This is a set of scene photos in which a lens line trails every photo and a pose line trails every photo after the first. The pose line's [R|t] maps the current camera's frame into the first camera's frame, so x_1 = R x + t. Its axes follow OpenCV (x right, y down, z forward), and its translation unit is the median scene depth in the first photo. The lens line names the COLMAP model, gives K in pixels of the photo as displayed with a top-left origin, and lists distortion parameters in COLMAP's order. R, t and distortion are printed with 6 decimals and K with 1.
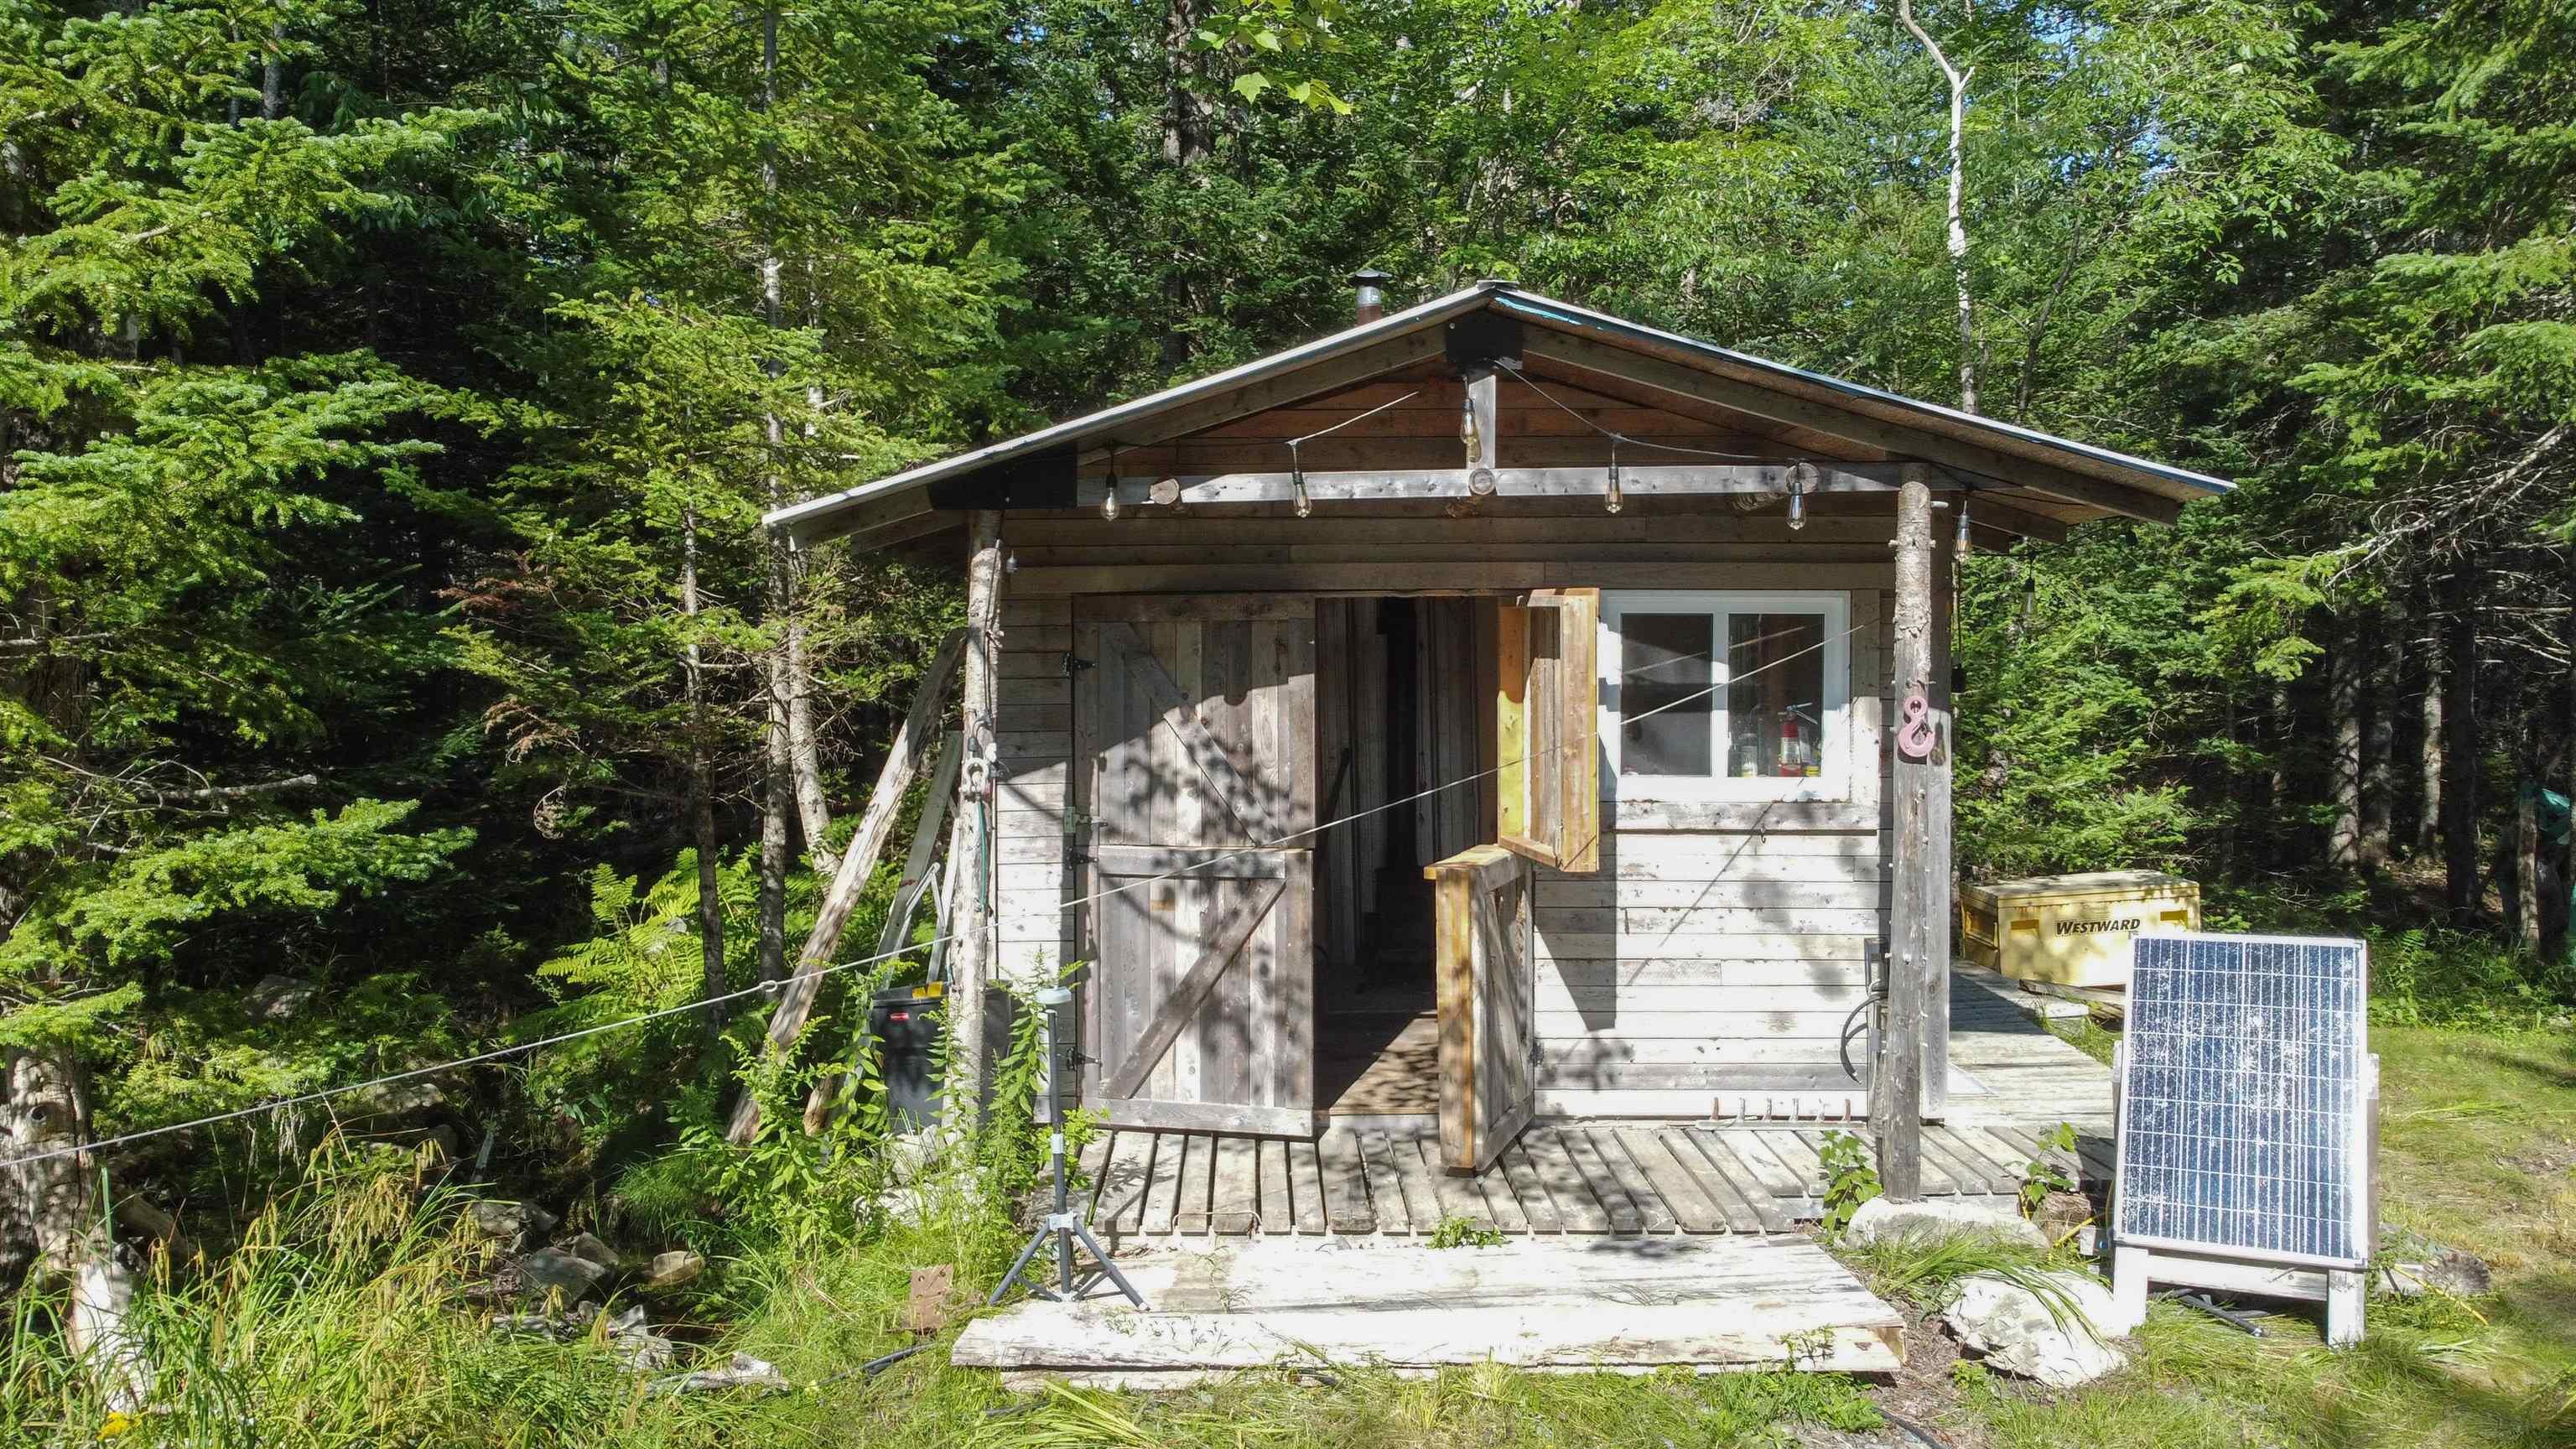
lens RADIAL K [[1956.9, 0, 1287.8], [0, 1956.9, 732.3], [0, 0, 1]] dist [-0.000436, -0.005818]
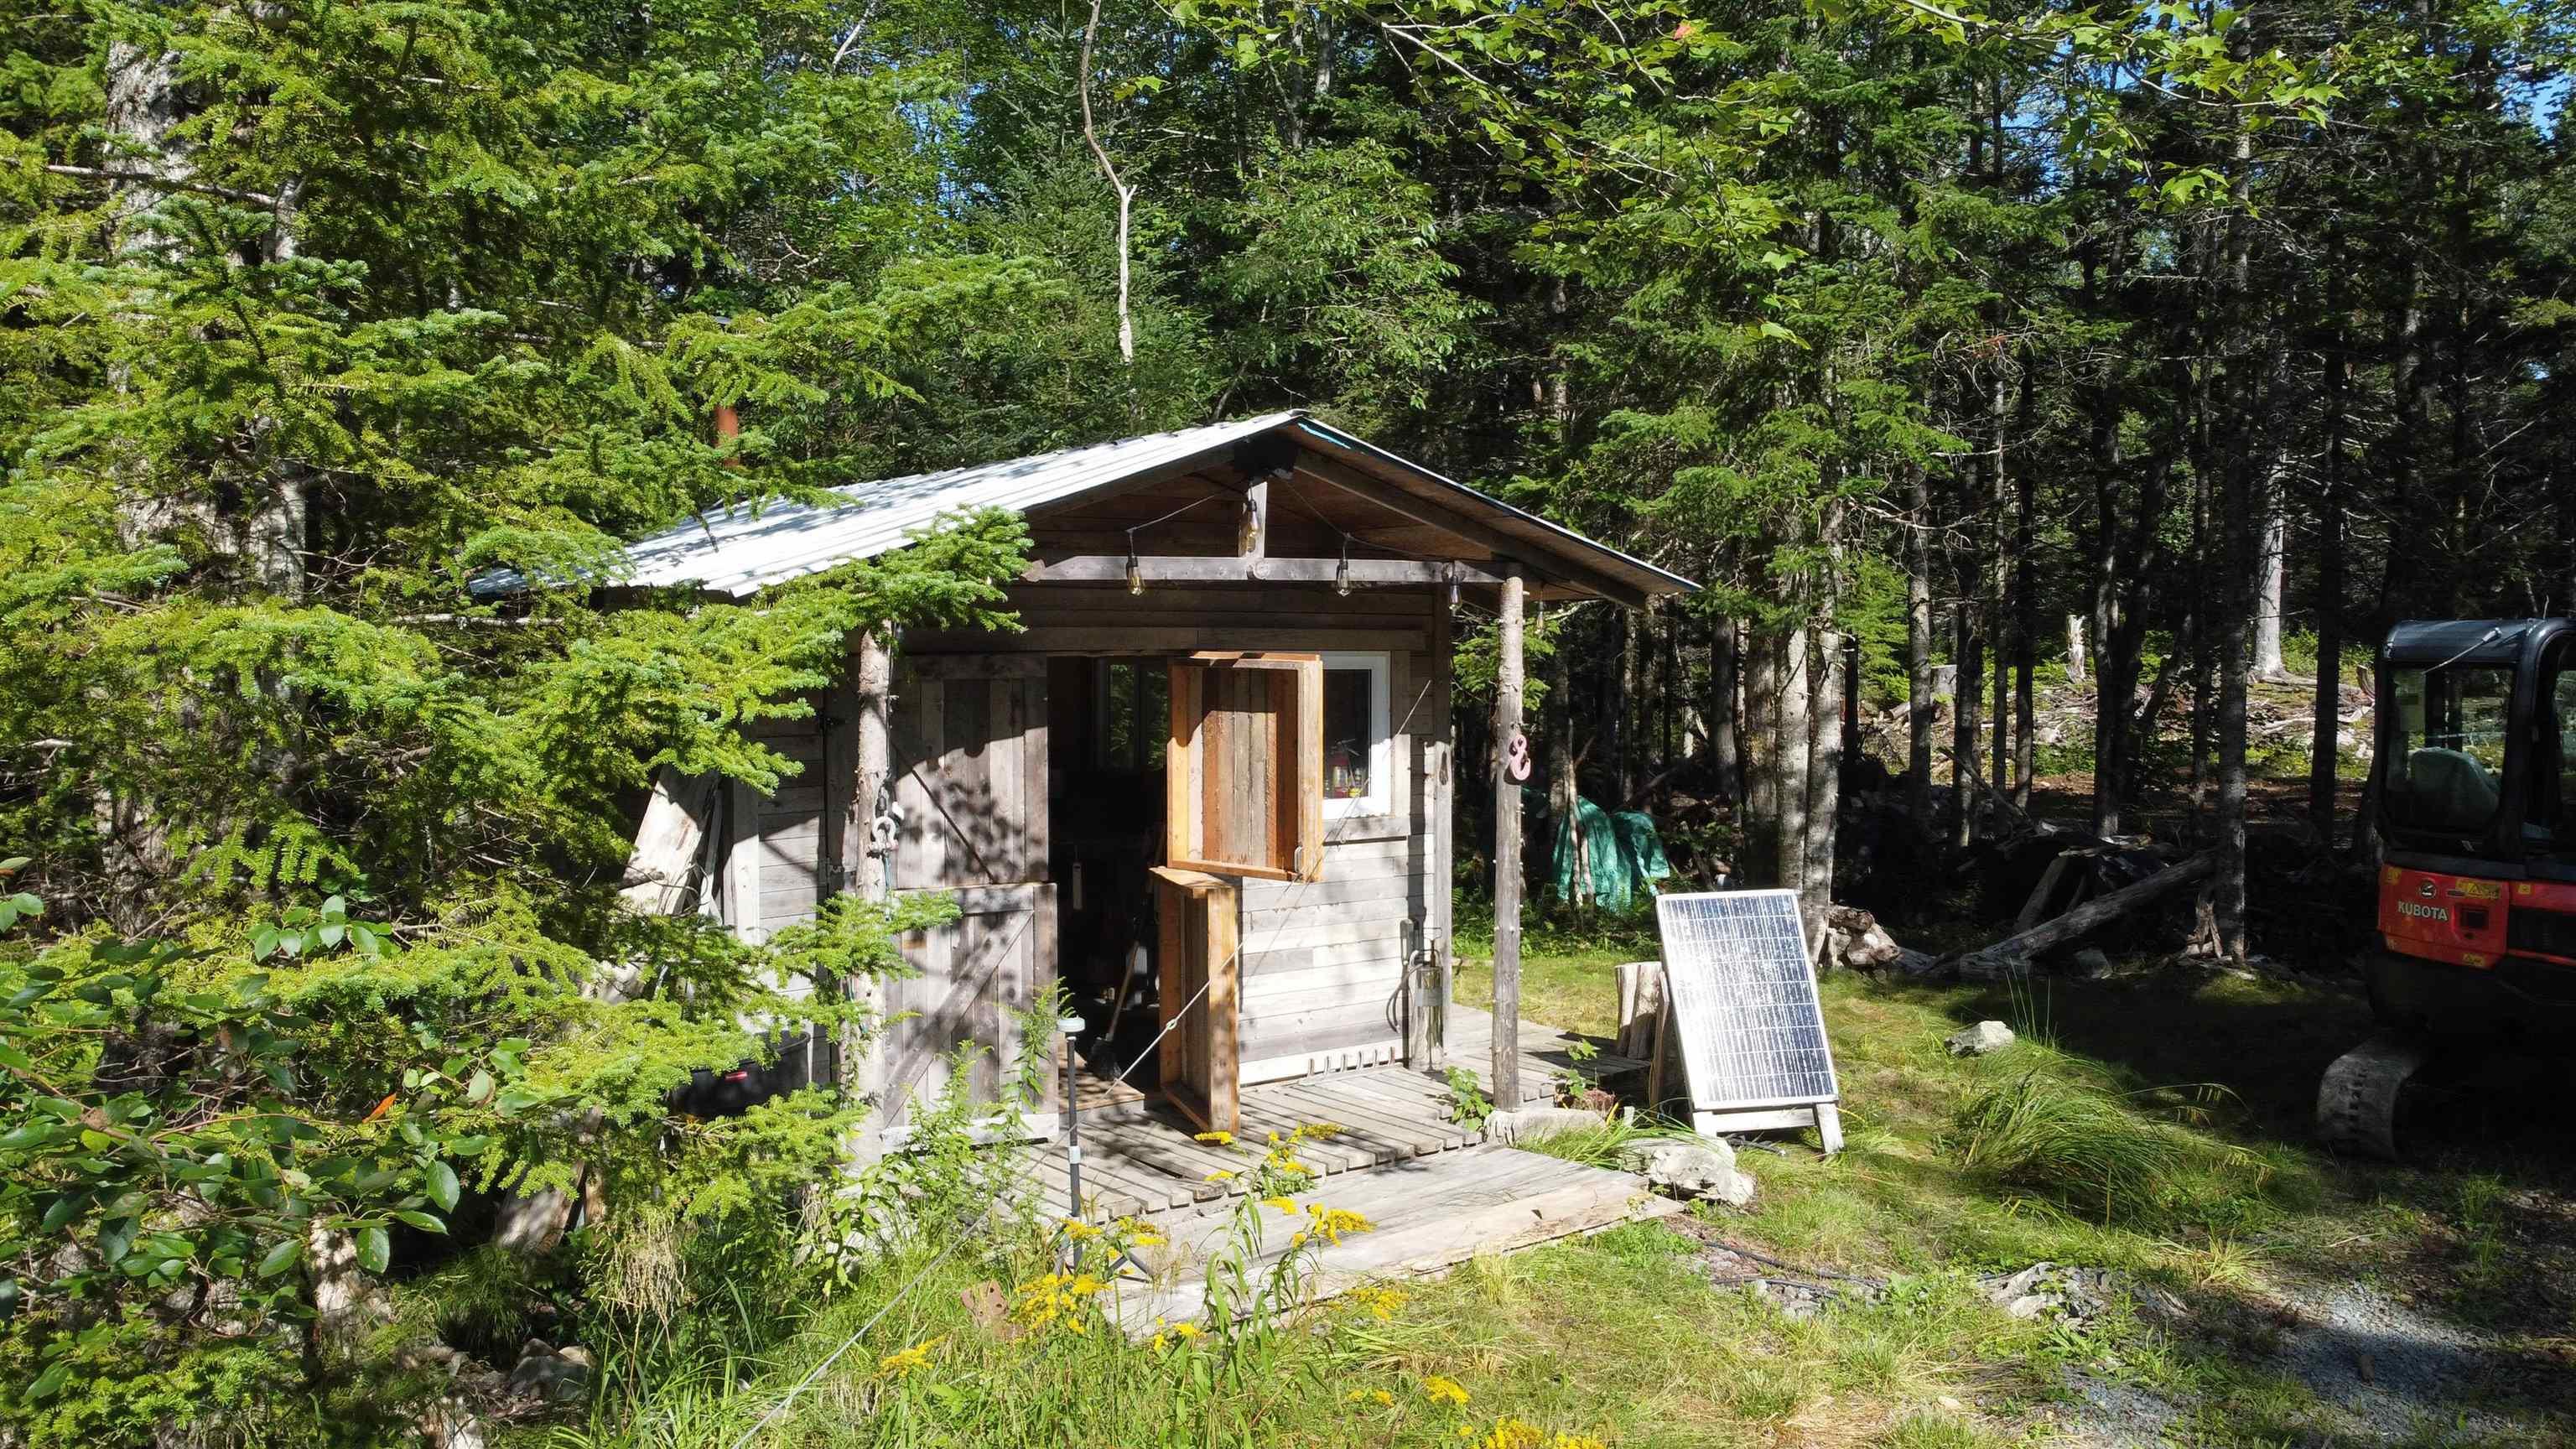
lens RADIAL K [[1956.9, 0, 1298.4], [0, 1956.9, 715.6], [0, 0, 1]] dist [-0.000436, -0.005818]
pose [[0.794418, -0.017862, 0.607108, -0.554589], [0.024107, 0.999707, -0.002132, -0.029302], [-0.606892, 0.016329, 0.794616, 0.013231]]
